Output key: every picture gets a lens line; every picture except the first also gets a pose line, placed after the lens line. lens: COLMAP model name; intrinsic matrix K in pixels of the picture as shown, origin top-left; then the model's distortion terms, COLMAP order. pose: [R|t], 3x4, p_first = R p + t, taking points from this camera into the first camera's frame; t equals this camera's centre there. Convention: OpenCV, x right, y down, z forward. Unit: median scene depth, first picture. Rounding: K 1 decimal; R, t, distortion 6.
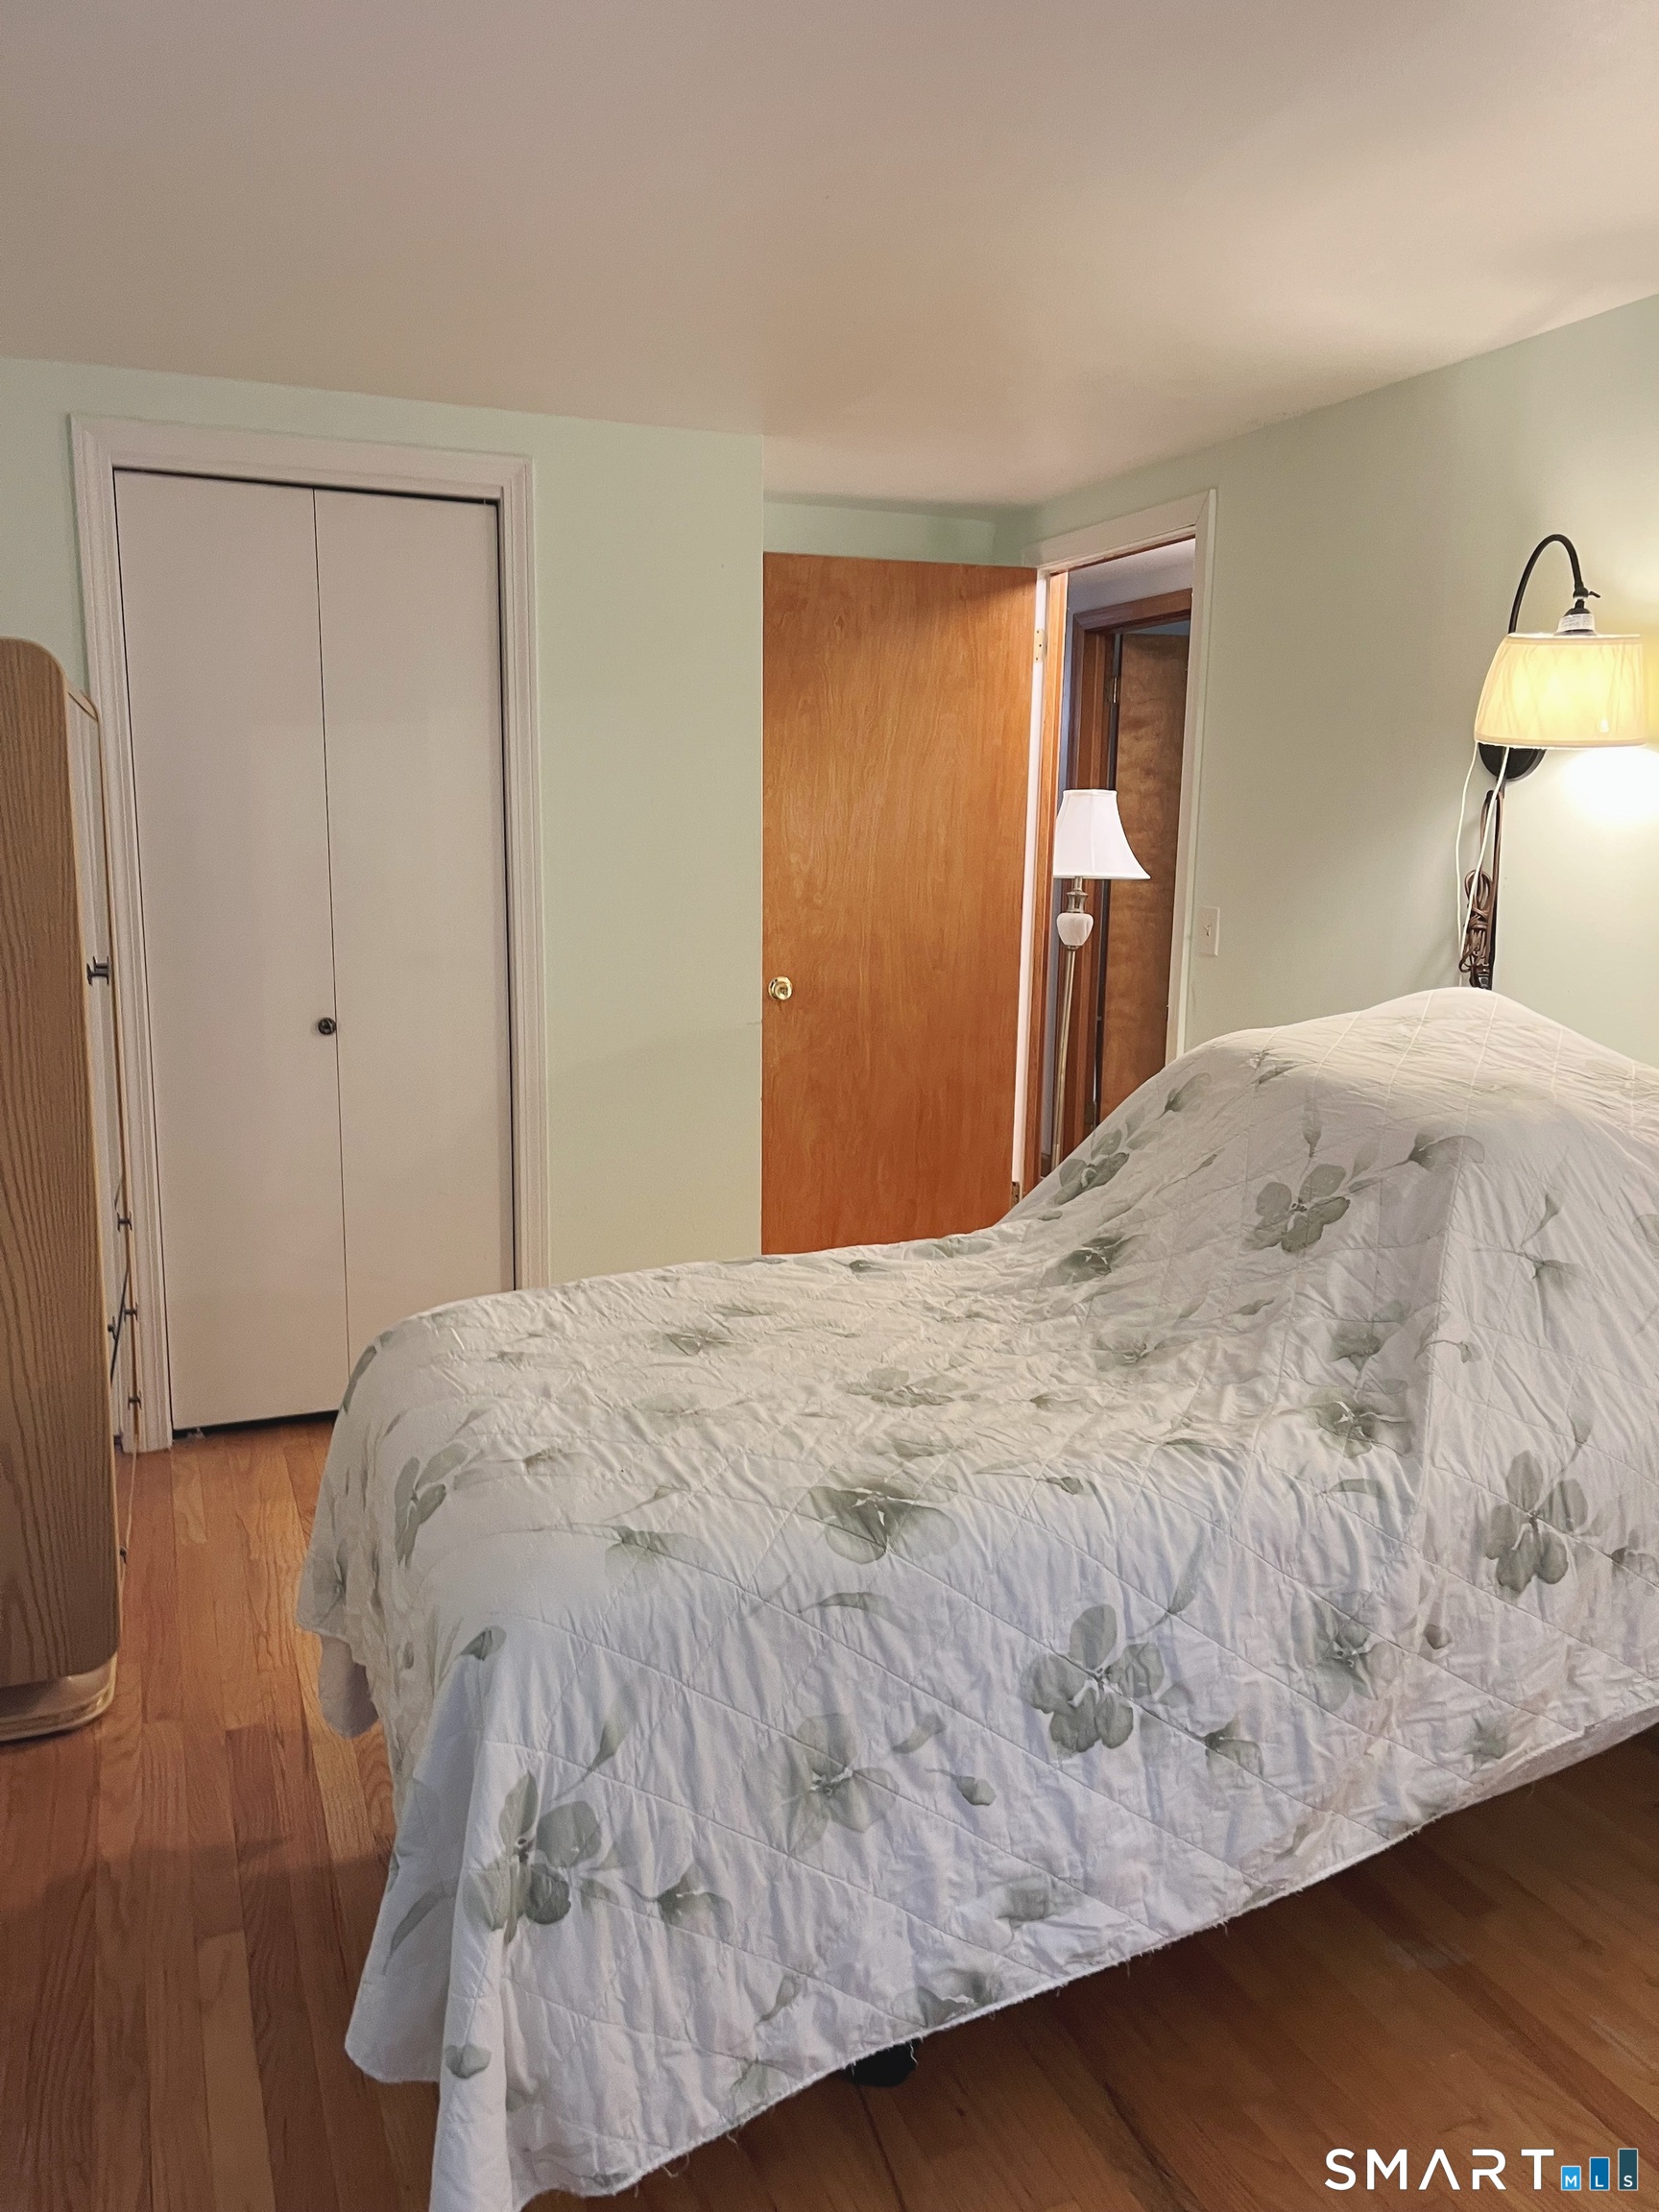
lens RADIAL K [[1670.6, 0, 831.8], [0, 1670.6, 1114.8], [0, 0, 1]] dist [0.036001, -0.001791]
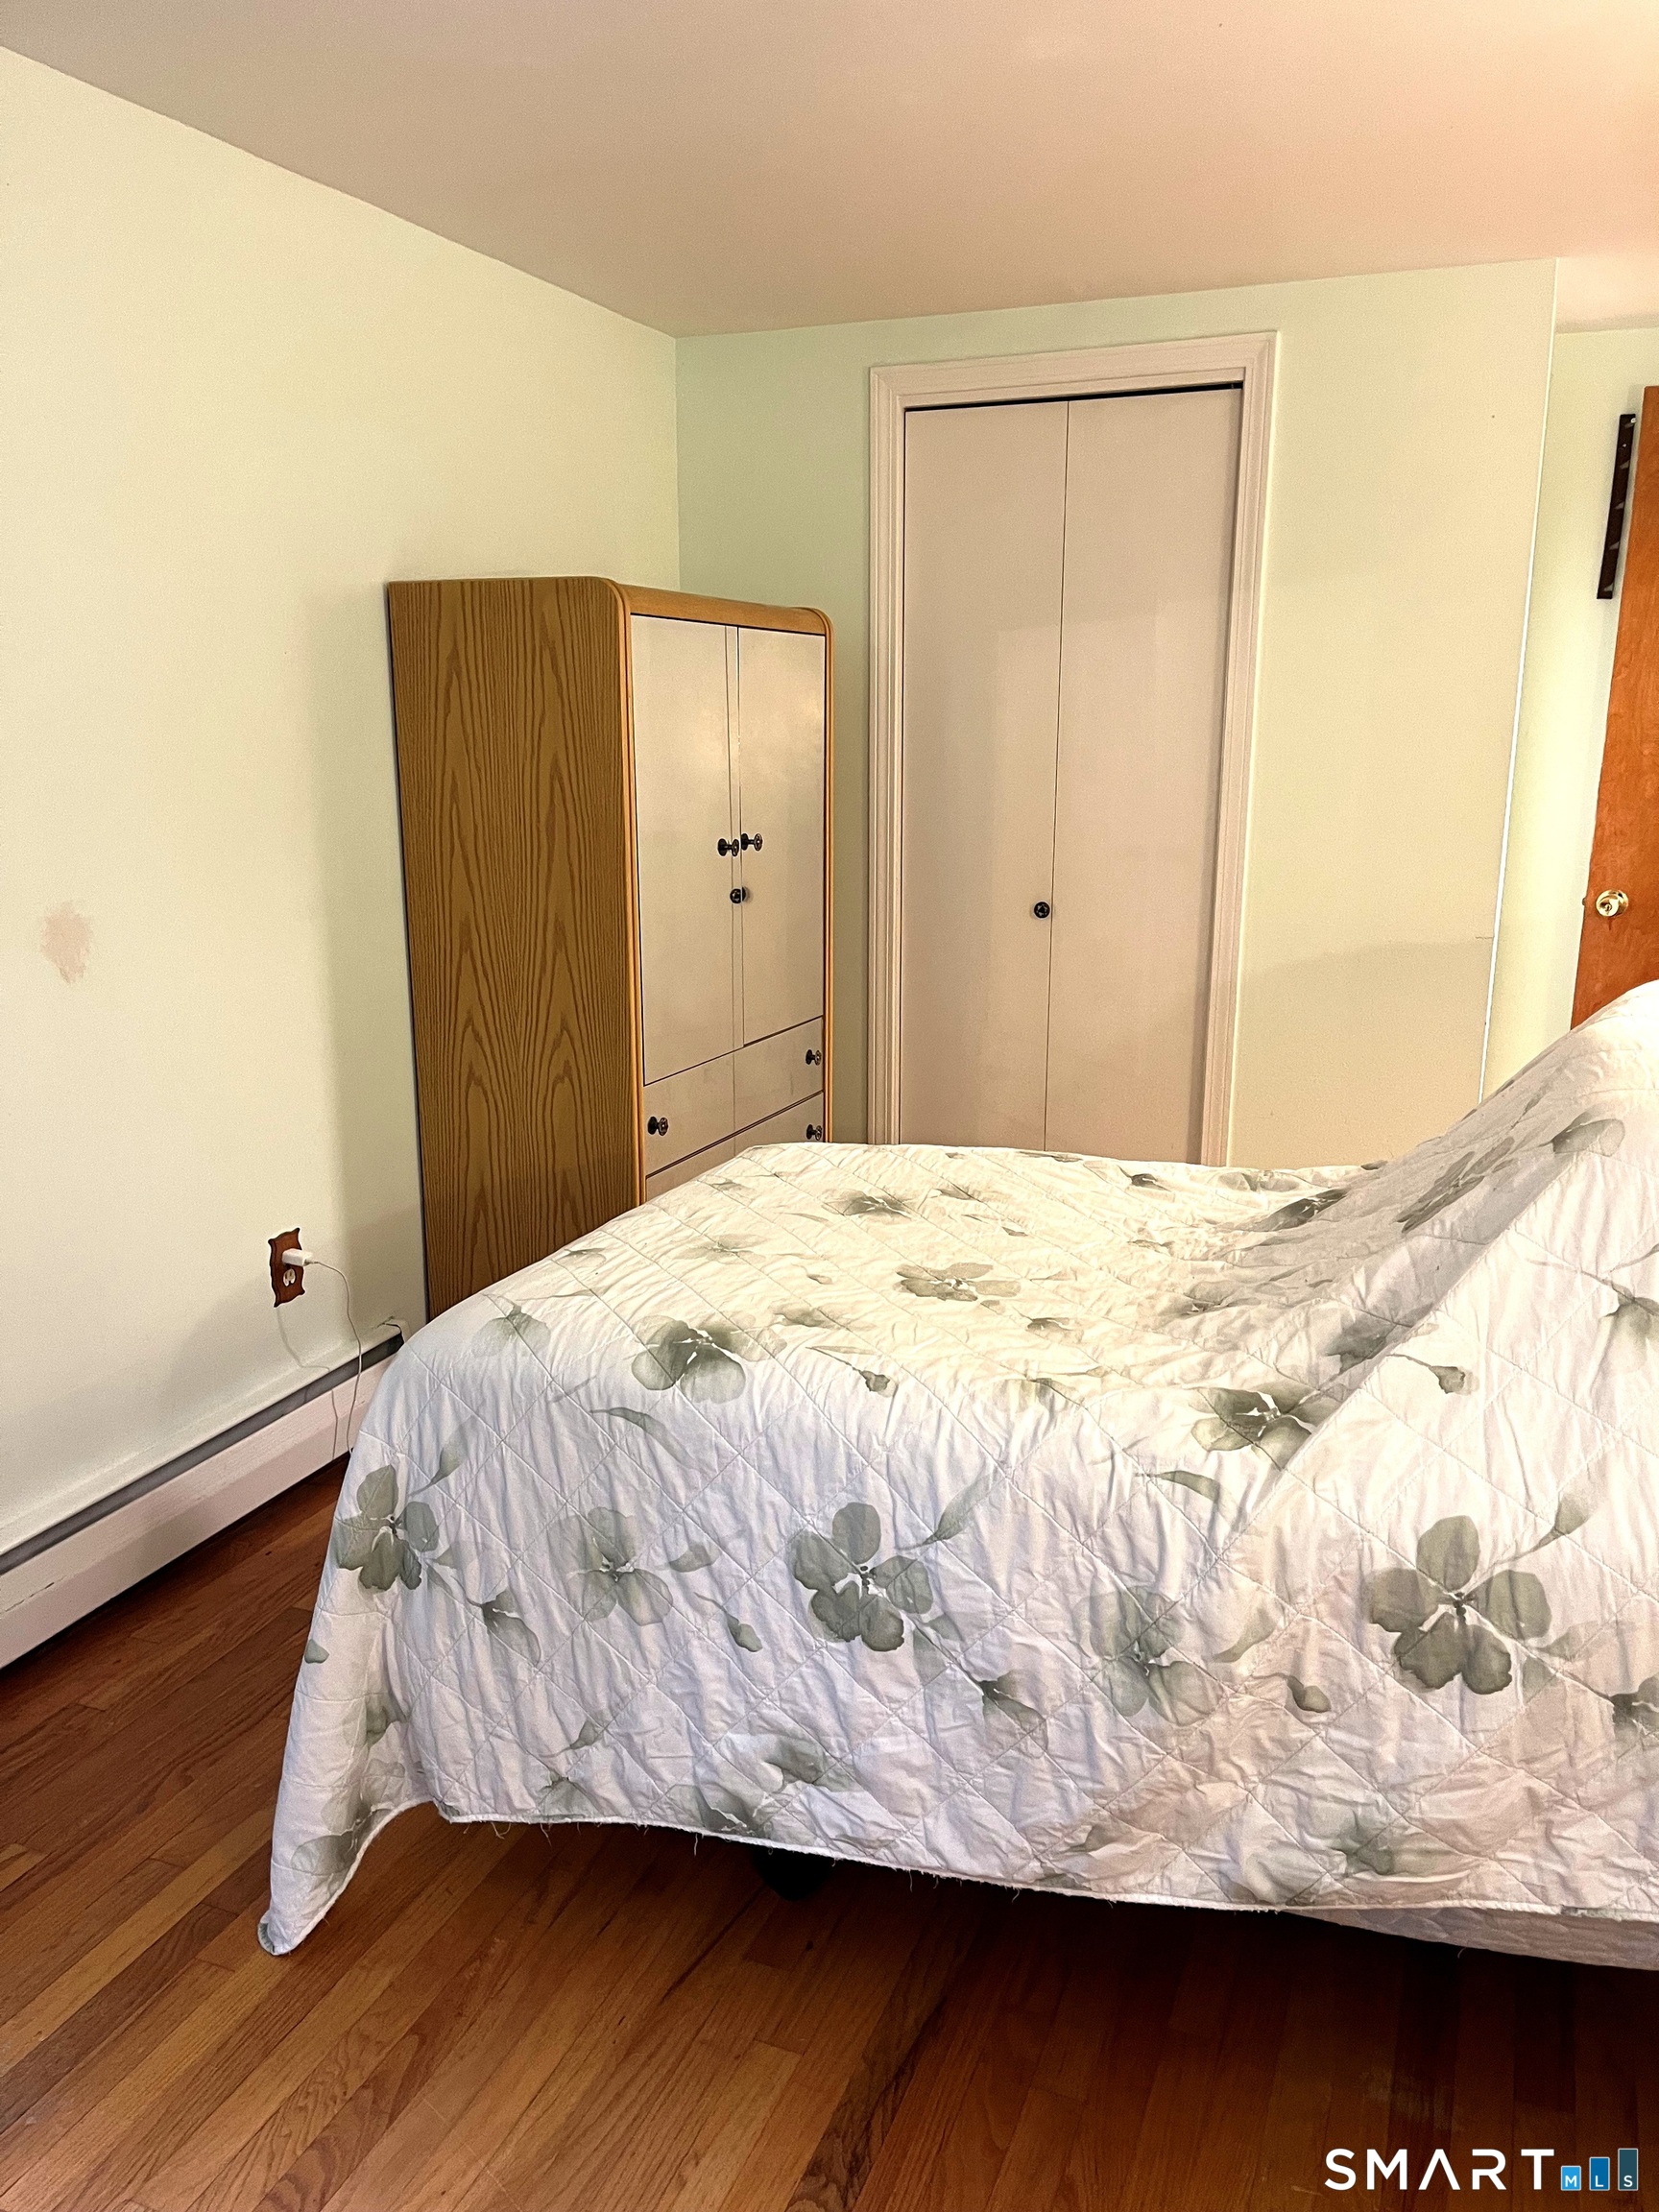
lens RADIAL K [[1672.0, 0, 838.1], [0, 1672.0, 1115.1], [0, 0, 1]] dist [0.073385, -0.097566]
pose [[0.722059, 0.147351, -0.675957, 0.774184], [-0.108188, 0.989084, 0.100042, -0.033594], [0.683320, 0.000894, 0.730118, 0.255260]]
